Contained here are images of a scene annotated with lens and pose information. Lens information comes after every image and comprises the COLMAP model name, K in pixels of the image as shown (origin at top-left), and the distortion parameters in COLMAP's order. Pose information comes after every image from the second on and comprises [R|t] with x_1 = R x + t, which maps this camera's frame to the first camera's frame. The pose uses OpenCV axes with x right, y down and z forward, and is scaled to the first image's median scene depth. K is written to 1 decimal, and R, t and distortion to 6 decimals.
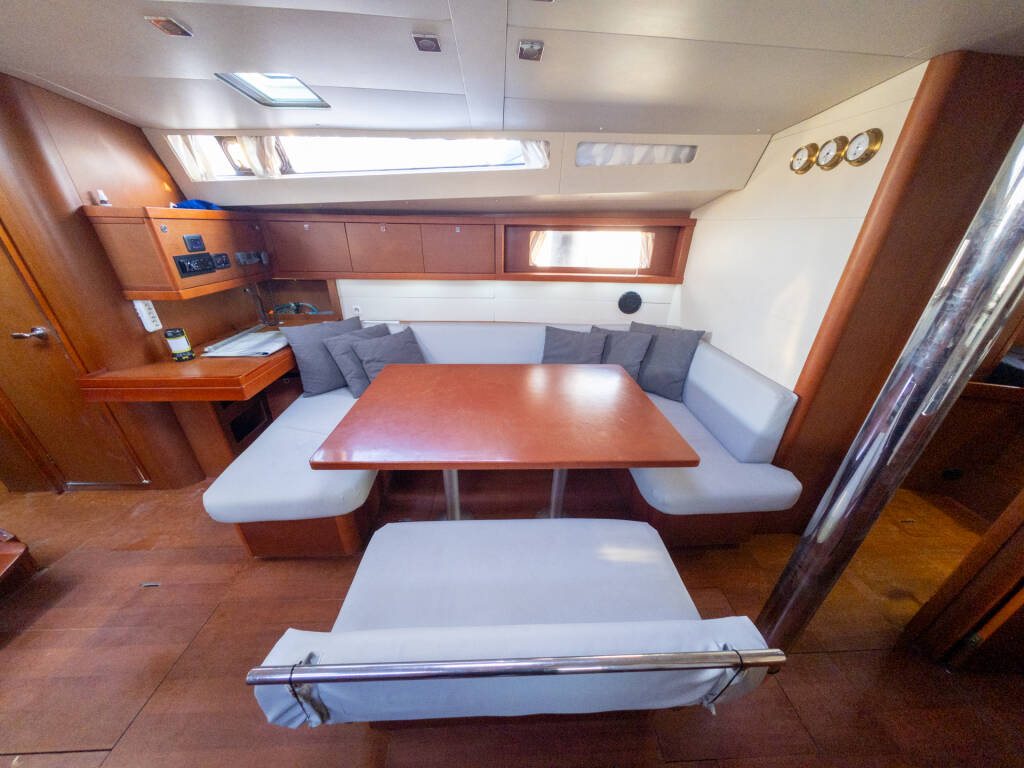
lens RADIAL K [[331.8, 0, 517.3], [0, 331.8, 379.7], [0, 0, 1]] dist [-0.001273, 0.000033]
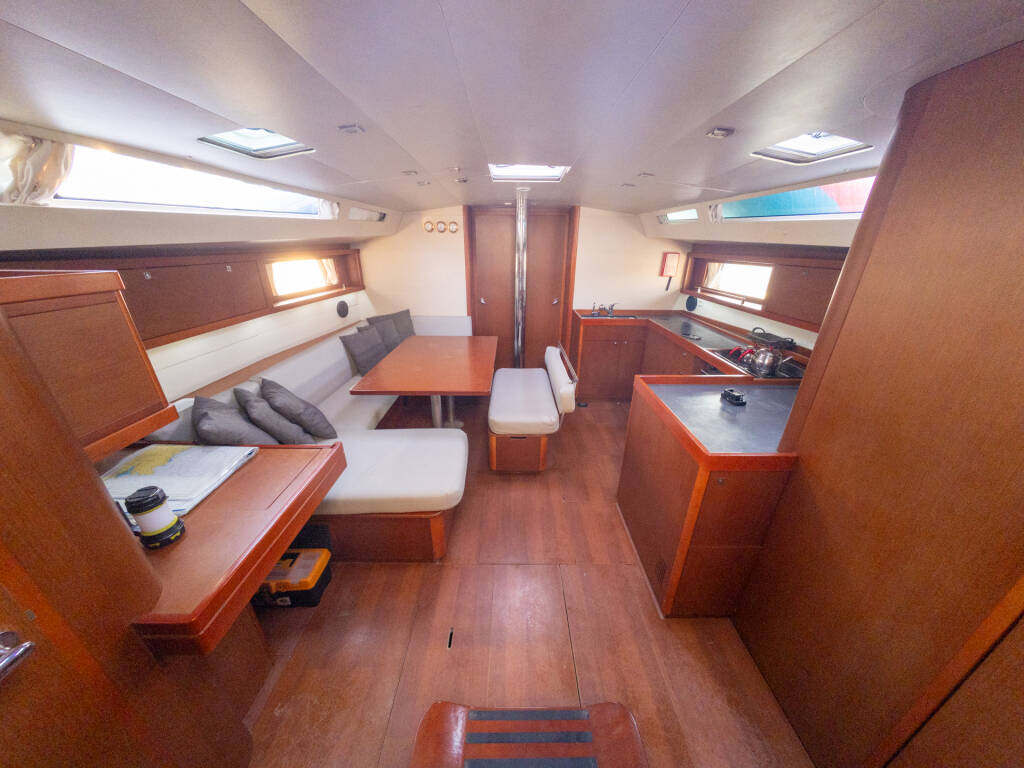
lens RADIAL K [[331.8, 0, 517.3], [0, 331.8, 379.7], [0, 0, 1]] dist [-0.001273, 0.000033]
pose [[0.021114, -0.393642, 0.919021, -1.222201], [0.414662, 0.839883, 0.350217, -0.207265], [-0.909730, 0.373689, 0.180962, 0.259653]]
